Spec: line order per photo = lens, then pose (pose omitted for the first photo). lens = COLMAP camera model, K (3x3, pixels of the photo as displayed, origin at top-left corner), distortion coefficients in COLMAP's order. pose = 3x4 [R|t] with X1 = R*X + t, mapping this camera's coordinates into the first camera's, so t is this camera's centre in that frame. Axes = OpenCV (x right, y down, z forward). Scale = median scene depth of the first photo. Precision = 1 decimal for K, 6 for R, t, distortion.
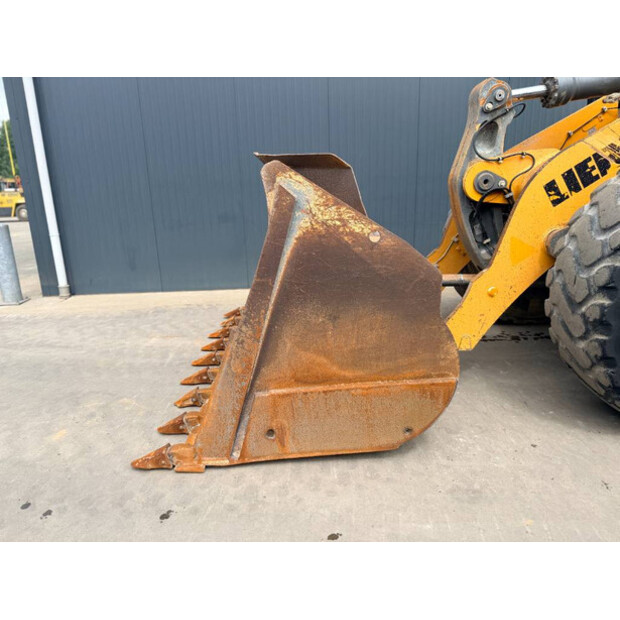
lens RADIAL K [[435.1, 0, 310.4], [0, 435.1, 306.9], [0, 0, 1]] dist [0.068821, -0.085855]
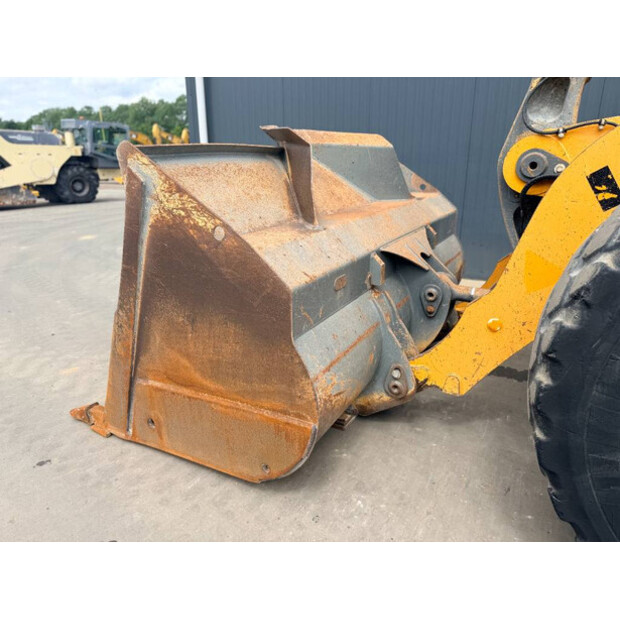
lens RADIAL K [[440.7, 0, 310.0], [0, 440.7, 312.7], [0, 0, 1]] dist [0.066339, -0.083189]
pose [[0.866474, 0.183625, -0.464225, 0.638323], [-0.147477, 0.982545, 0.113382, -0.119278], [0.476942, -0.029780, 0.878430, 0.302560]]
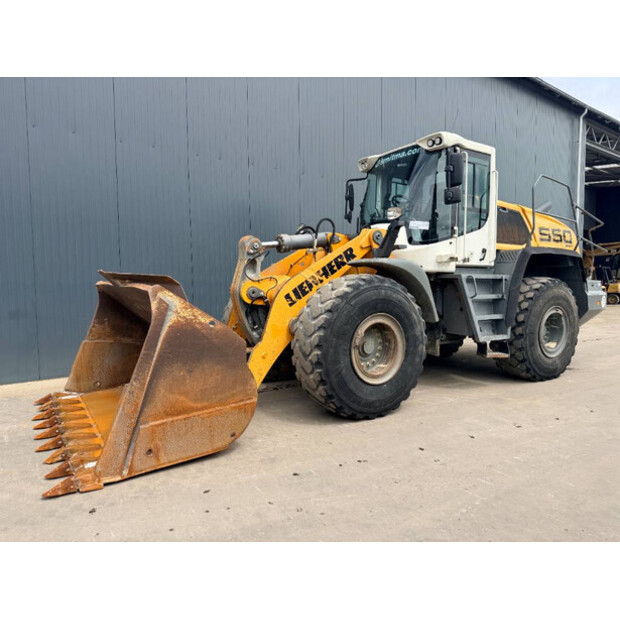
lens RADIAL K [[431.7, 0, 310.0], [0, 431.7, 310.0], [0, 0, 1]] dist [0.068814, -0.083487]
pose [[0.844135, -0.010877, 0.536020, -0.433177], [0.118429, 0.978880, -0.166641, 0.121052], [-0.522887, 0.204148, 0.827595, -0.671953]]
